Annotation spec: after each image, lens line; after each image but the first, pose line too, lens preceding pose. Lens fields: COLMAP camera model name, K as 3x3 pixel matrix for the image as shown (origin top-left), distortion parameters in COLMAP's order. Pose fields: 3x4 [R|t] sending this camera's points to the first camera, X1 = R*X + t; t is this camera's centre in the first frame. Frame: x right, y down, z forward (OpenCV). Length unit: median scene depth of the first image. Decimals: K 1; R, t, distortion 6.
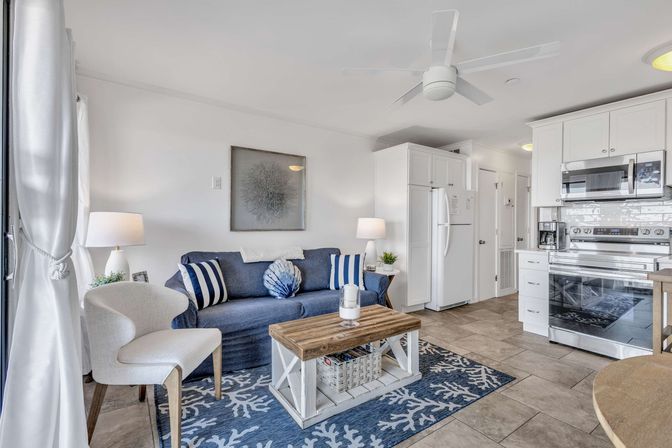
lens RADIAL K [[307.3, 0, 352.9], [0, 307.3, 222.7], [0, 0, 1]] dist [0.009016, -0.002887]
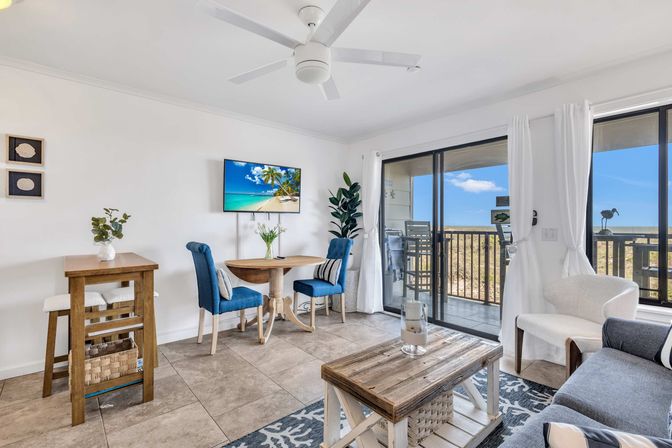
lens RADIAL K [[317.2, 0, 352.9], [0, 317.2, 227.2], [0, 0, 1]] dist [0.004032, -0.000241]
pose [[-0.994423, -0.006200, -0.105279, 0.244741], [-0.006241, 0.999981, 0.000056, 0.001033], [0.105276, 0.000713, -0.994443, 1.852106]]
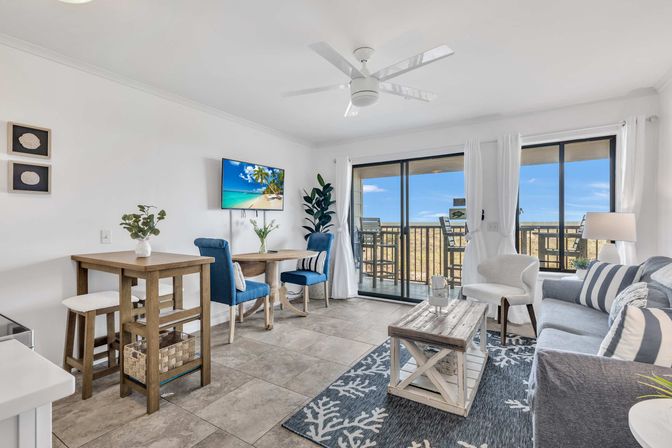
lens RADIAL K [[307.3, 0, 351.1], [0, 307.3, 227.3], [0, 0, 1]] dist [0.009016, -0.002887]
pose [[-0.921166, 0.006465, -0.389117, 0.728727], [0.002226, 0.999933, 0.011343, 0.007147], [0.389165, 0.009583, -0.921118, 1.939775]]
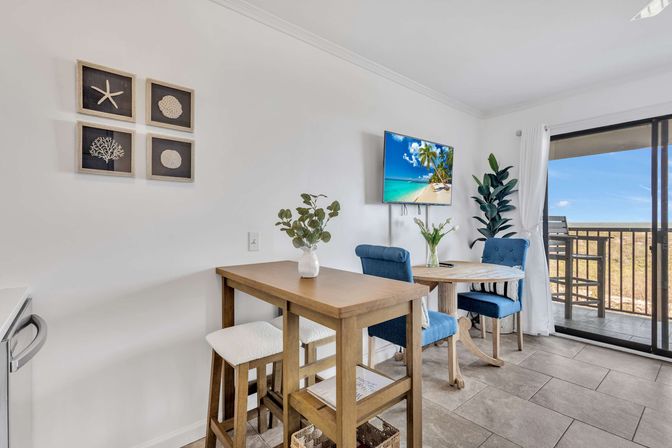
lens RADIAL K [[317.2, 0, 342.7], [0, 317.2, 229.0], [0, 0, 1]] dist [0.004032, -0.000241]
pose [[-0.997589, -0.001311, -0.069382, 0.956002], [-0.002286, 0.999900, 0.013975, 0.007426], [0.069357, 0.014100, -0.997492, 1.356870]]
